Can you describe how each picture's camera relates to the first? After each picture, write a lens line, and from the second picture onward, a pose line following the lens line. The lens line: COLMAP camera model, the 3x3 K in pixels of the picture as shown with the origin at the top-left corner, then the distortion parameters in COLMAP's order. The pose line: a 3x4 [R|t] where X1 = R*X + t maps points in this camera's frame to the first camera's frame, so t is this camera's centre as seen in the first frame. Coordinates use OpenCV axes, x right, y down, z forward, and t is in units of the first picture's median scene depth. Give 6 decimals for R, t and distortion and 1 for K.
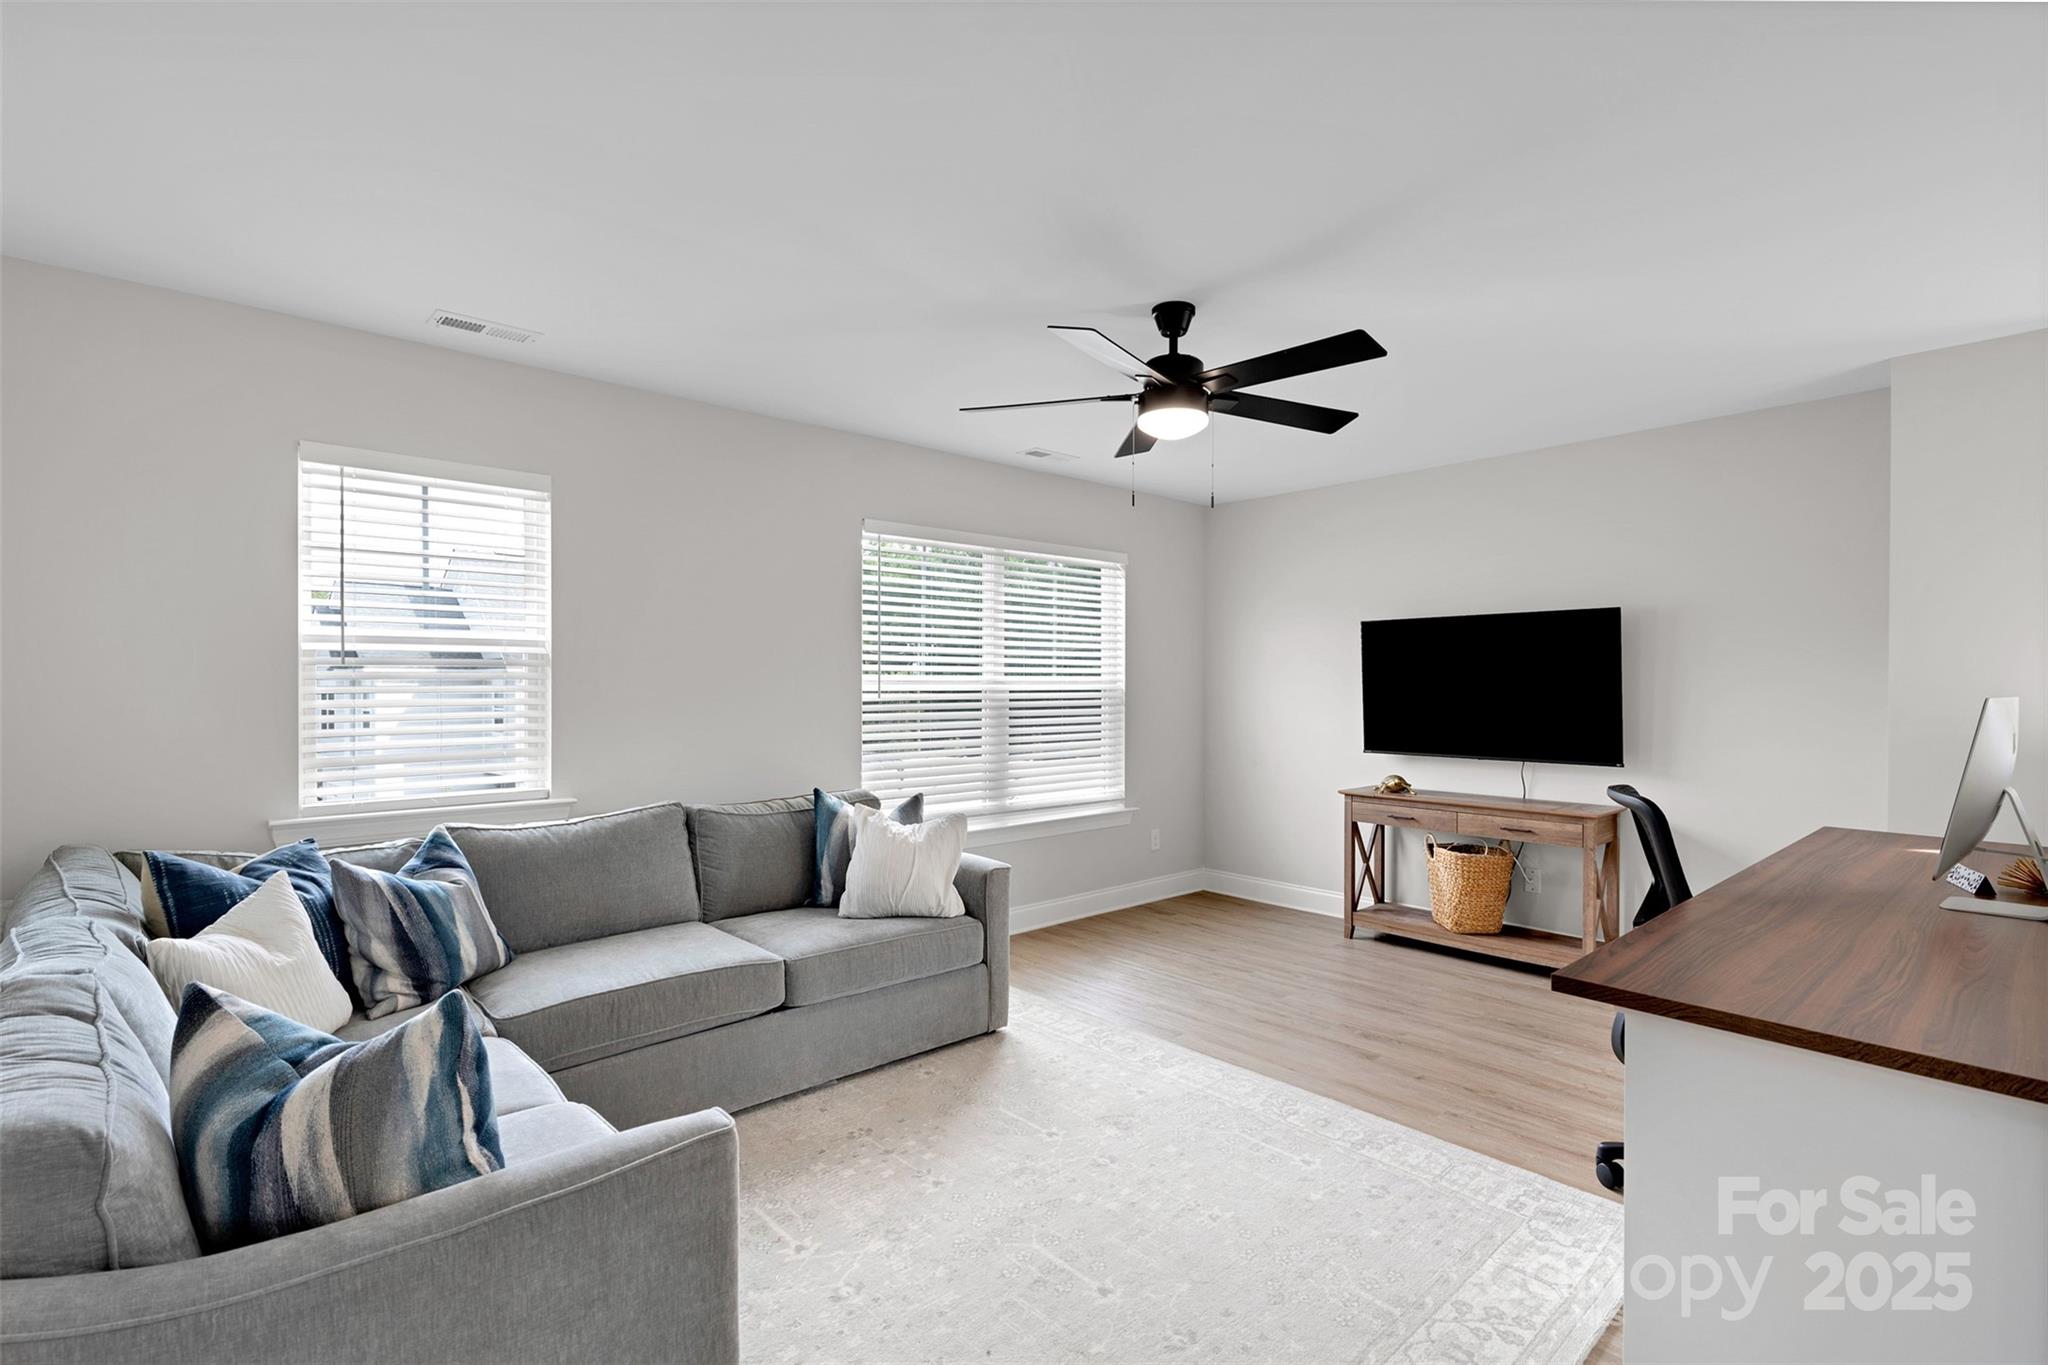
lens RADIAL K [[948.8, 0, 1024.0], [0, 948.8, 682.5], [0, 0, 1]] dist [0.002206, 0.000258]
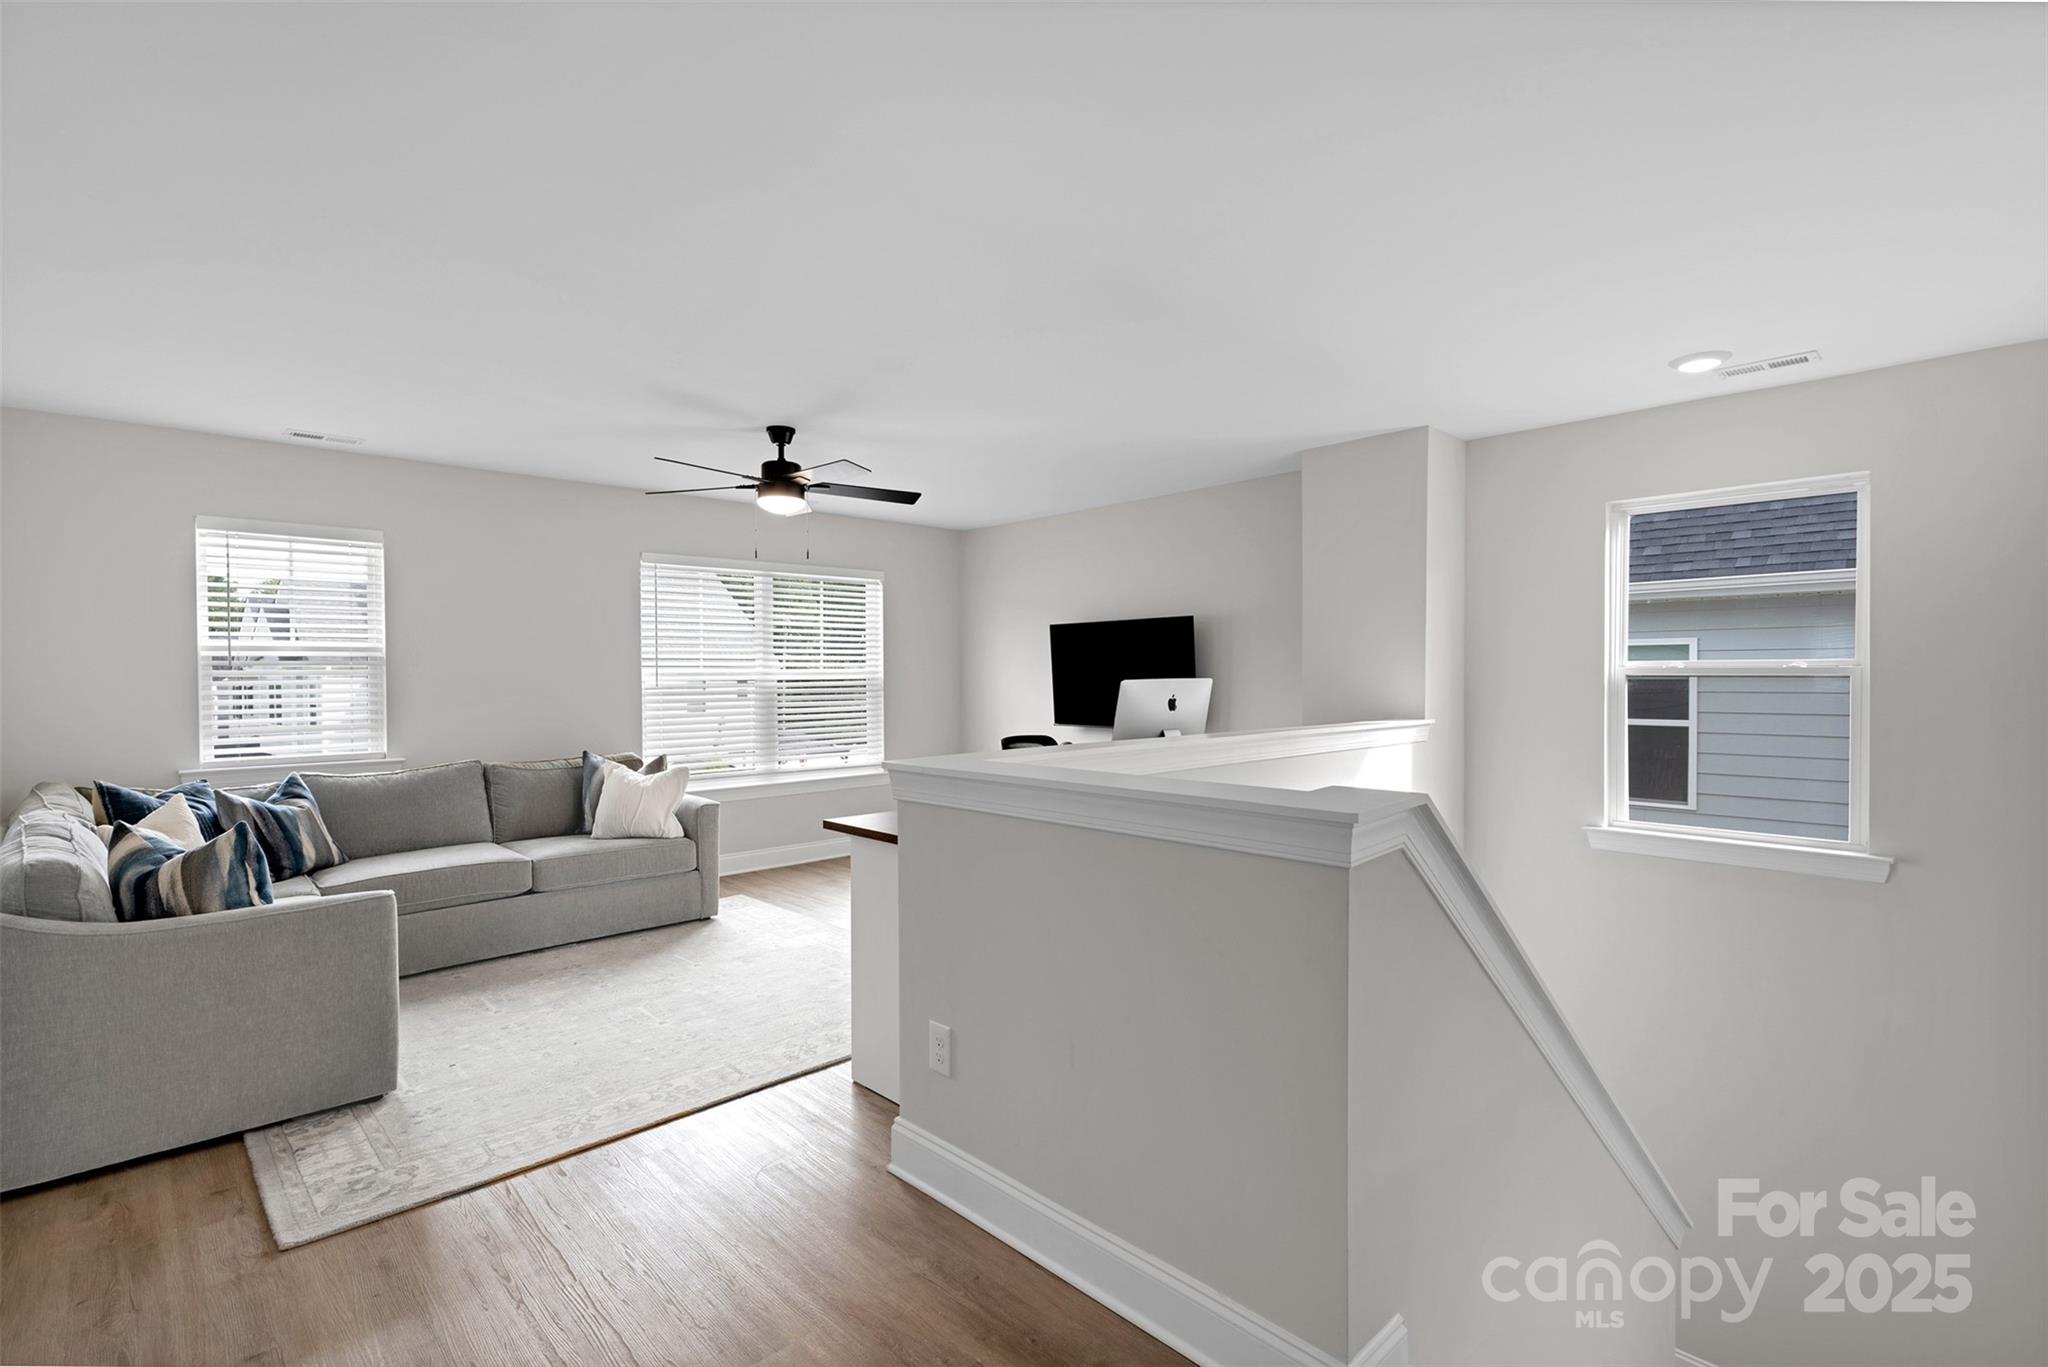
lens RADIAL K [[948.8, 0, 1024.0], [0, 948.8, 683.5], [0, 0, 1]] dist [-0.000242, -0.000586]
pose [[0.999523, -0.007891, 0.029858, 0.502274], [0.007545, 0.999903, 0.011673, 0.000744], [-0.029947, -0.011442, 0.999486, -0.541868]]
